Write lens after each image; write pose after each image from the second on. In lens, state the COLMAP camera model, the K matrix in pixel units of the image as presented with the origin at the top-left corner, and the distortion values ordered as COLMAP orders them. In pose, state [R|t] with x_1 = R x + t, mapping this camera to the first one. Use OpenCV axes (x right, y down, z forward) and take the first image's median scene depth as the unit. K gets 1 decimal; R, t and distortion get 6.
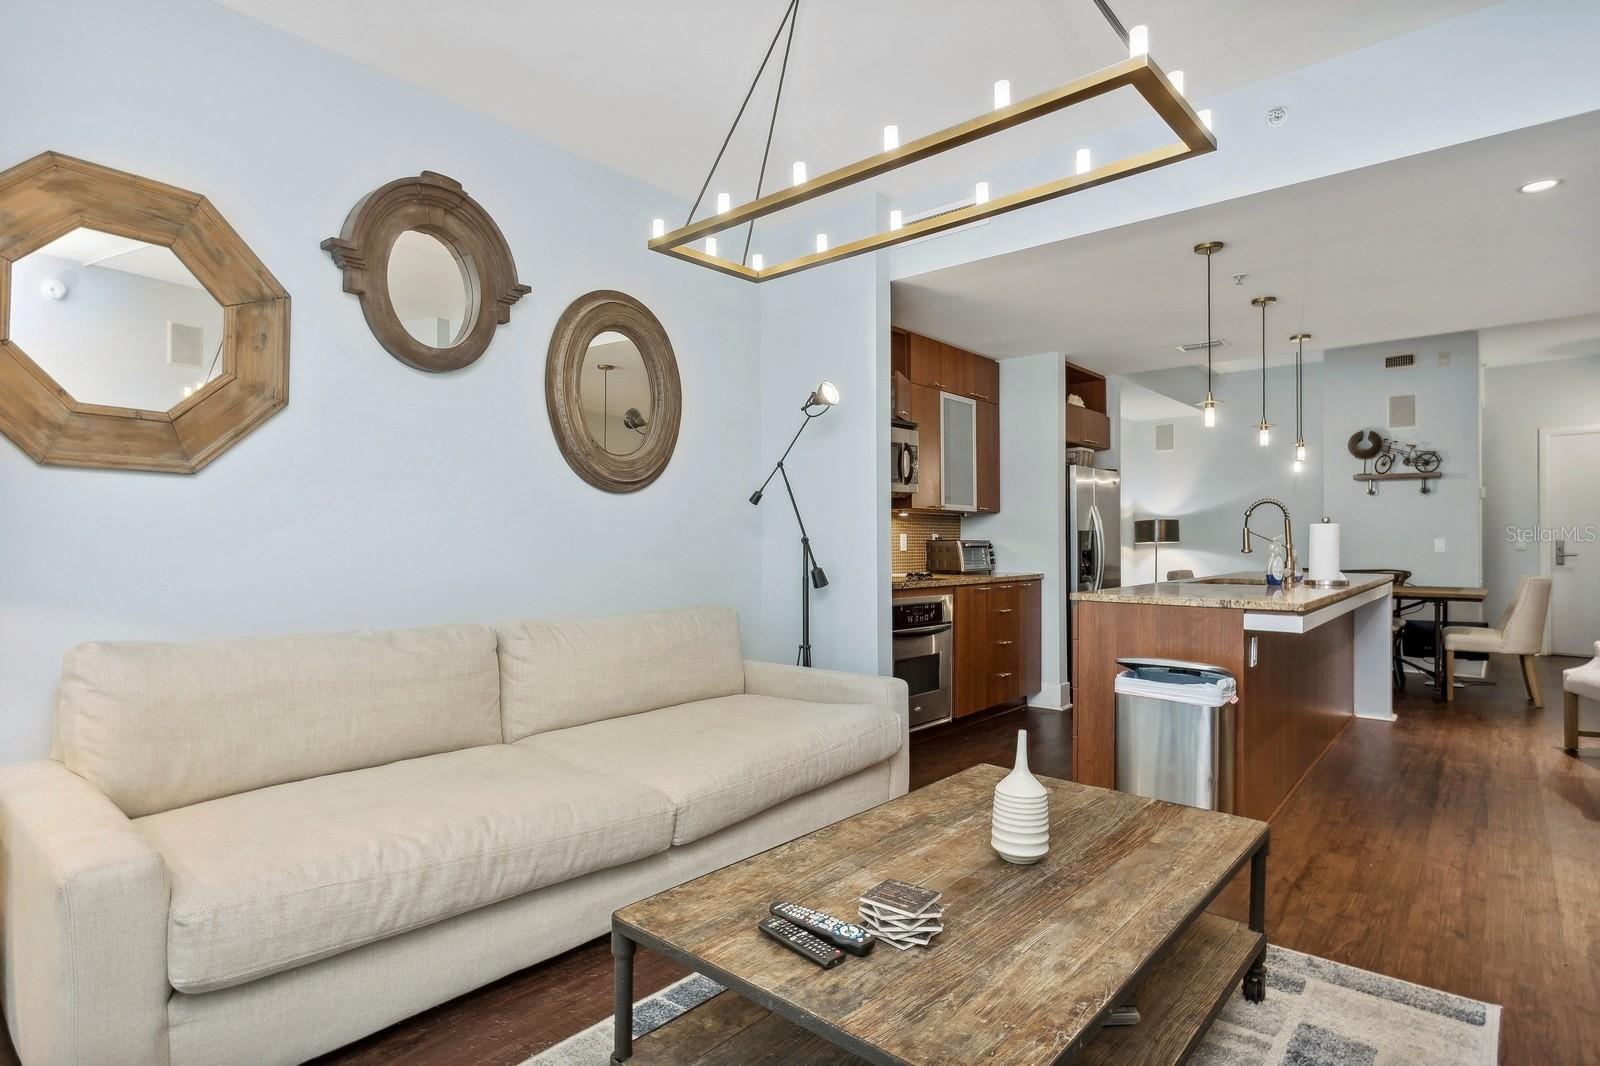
lens RADIAL K [[838.7, 0, 797.3], [0, 838.7, 535.6], [0, 0, 1]] dist [-0.018557, 0.011419]
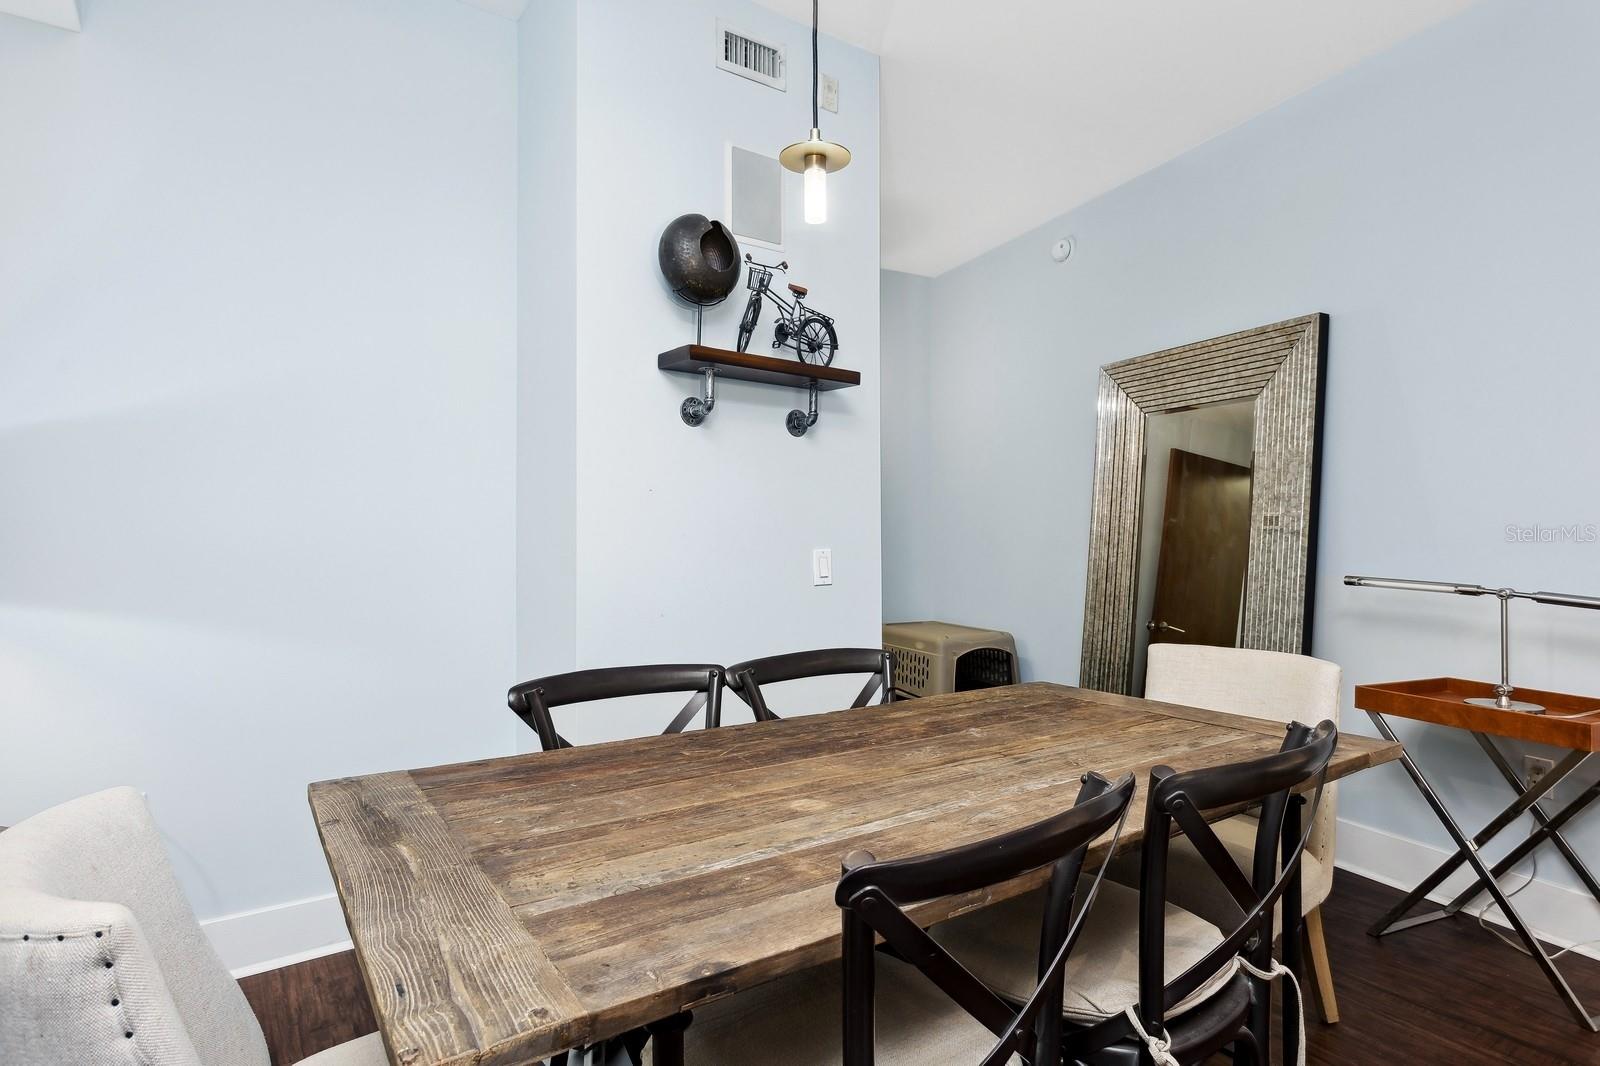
lens RADIAL K [[869.0, 0, 799.0], [0, 869.0, 540.8], [0, 0, 1]] dist [-0.061266, 0.036365]
pose [[0.227437, 0.002116, 0.973791, 0.560762], [-0.002579, 0.999995, -0.001571, 0.001525], [-0.973789, -0.002154, 0.227441, 1.371570]]
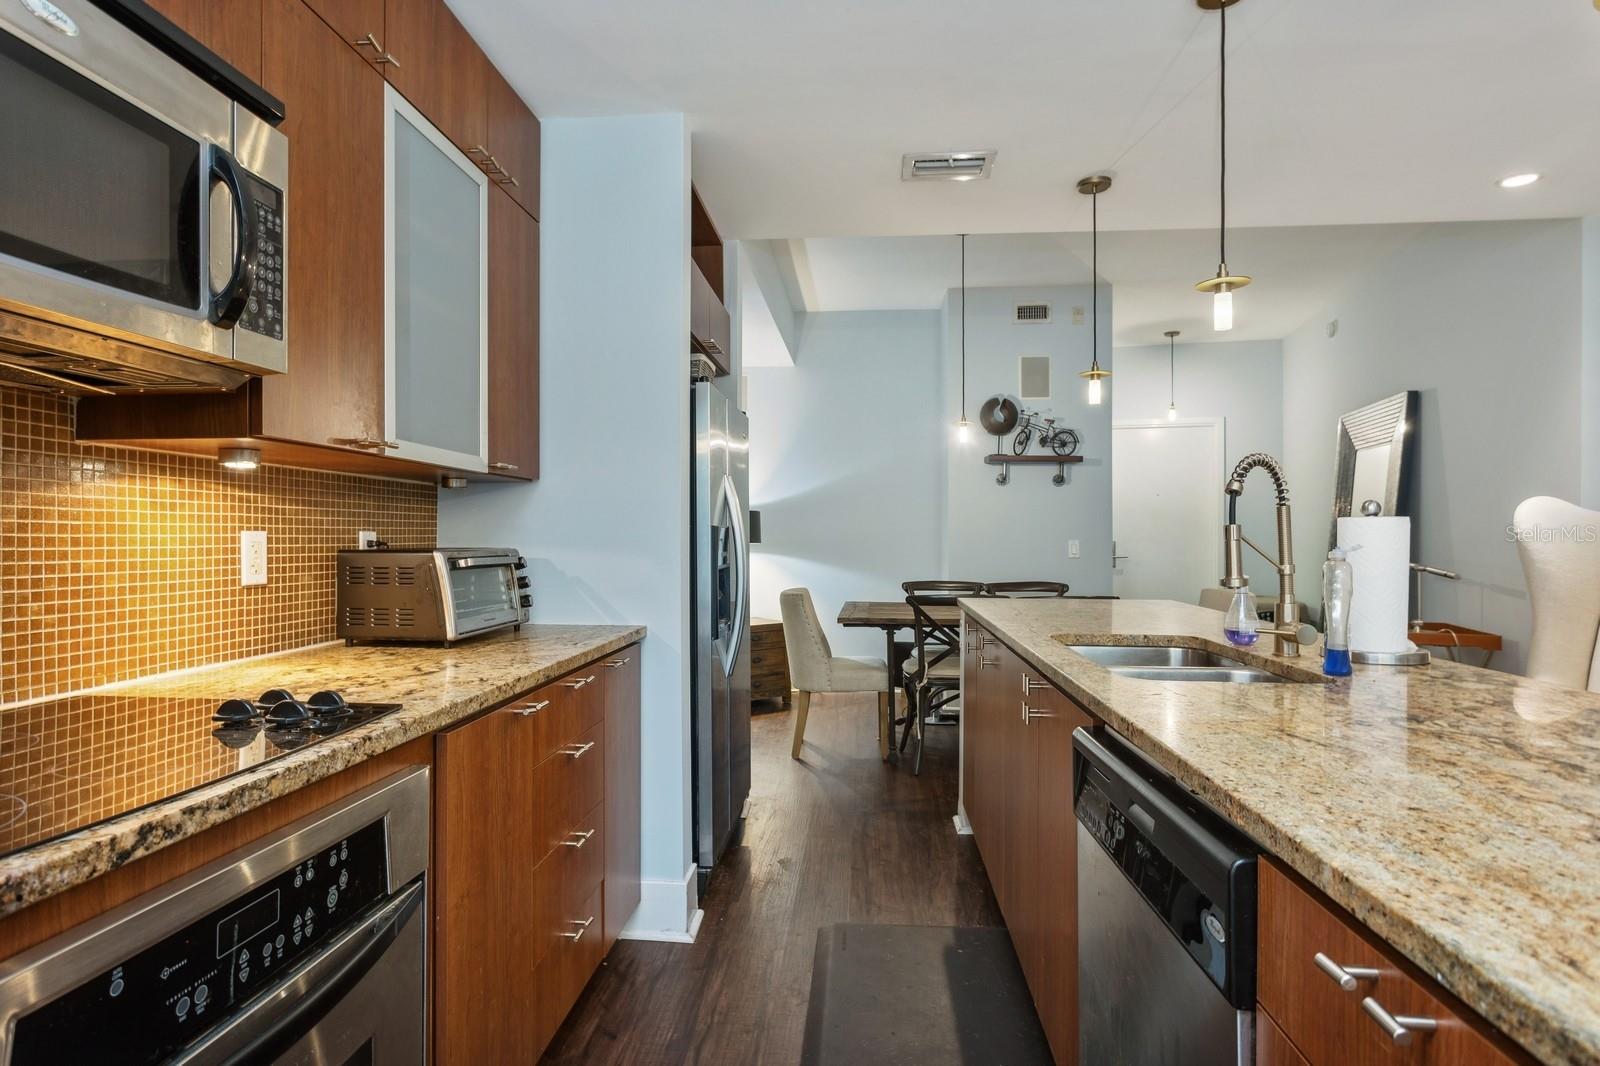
lens RADIAL K [[838.7, 0, 797.3], [0, 838.7, 535.6], [0, 0, 1]] dist [-0.018557, 0.011419]
pose [[0.812189, 0.002432, 0.583389, 0.131688], [-0.006584, 0.999966, 0.004996, -0.004013], [-0.583357, -0.007899, 0.812177, 0.749845]]
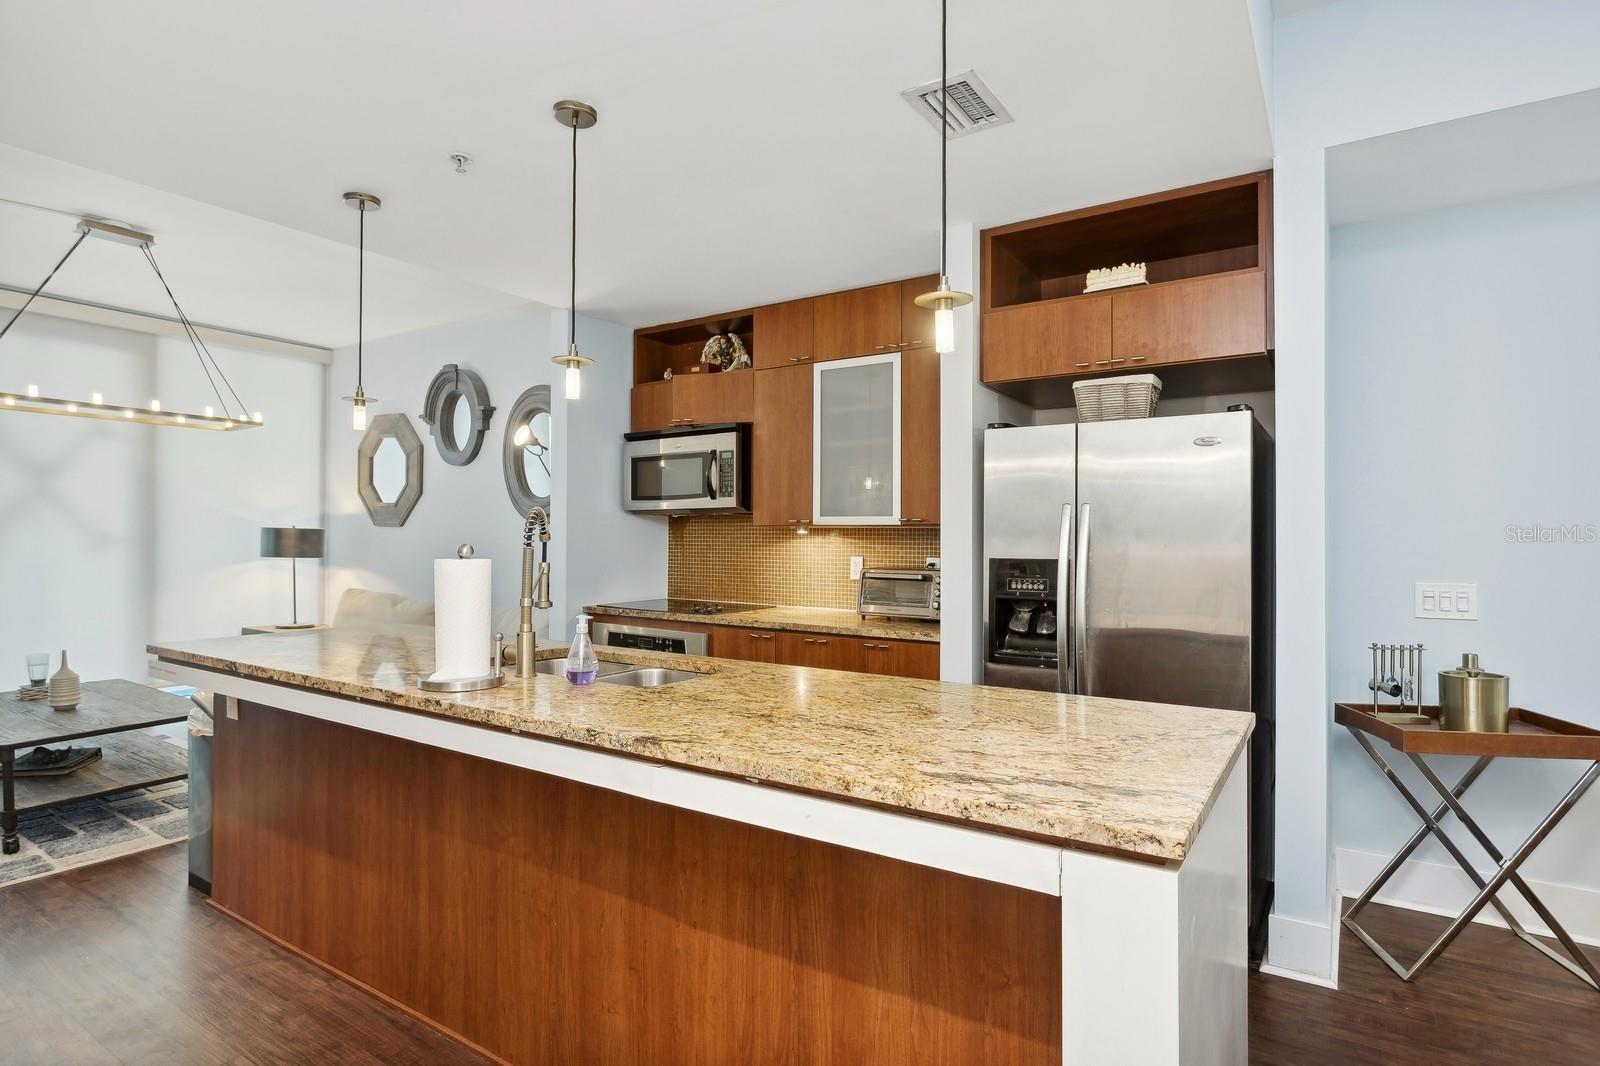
lens RADIAL K [[828.8, 0, 795.2], [0, 828.8, 533.6], [0, 0, 1]] dist [-0.012238, 0.002311]
pose [[0.124248, -0.003808, -0.992244, 1.026744], [-0.000319, 0.999992, -0.003877, -0.023854], [0.992251, 0.000798, 0.124245, 1.027680]]
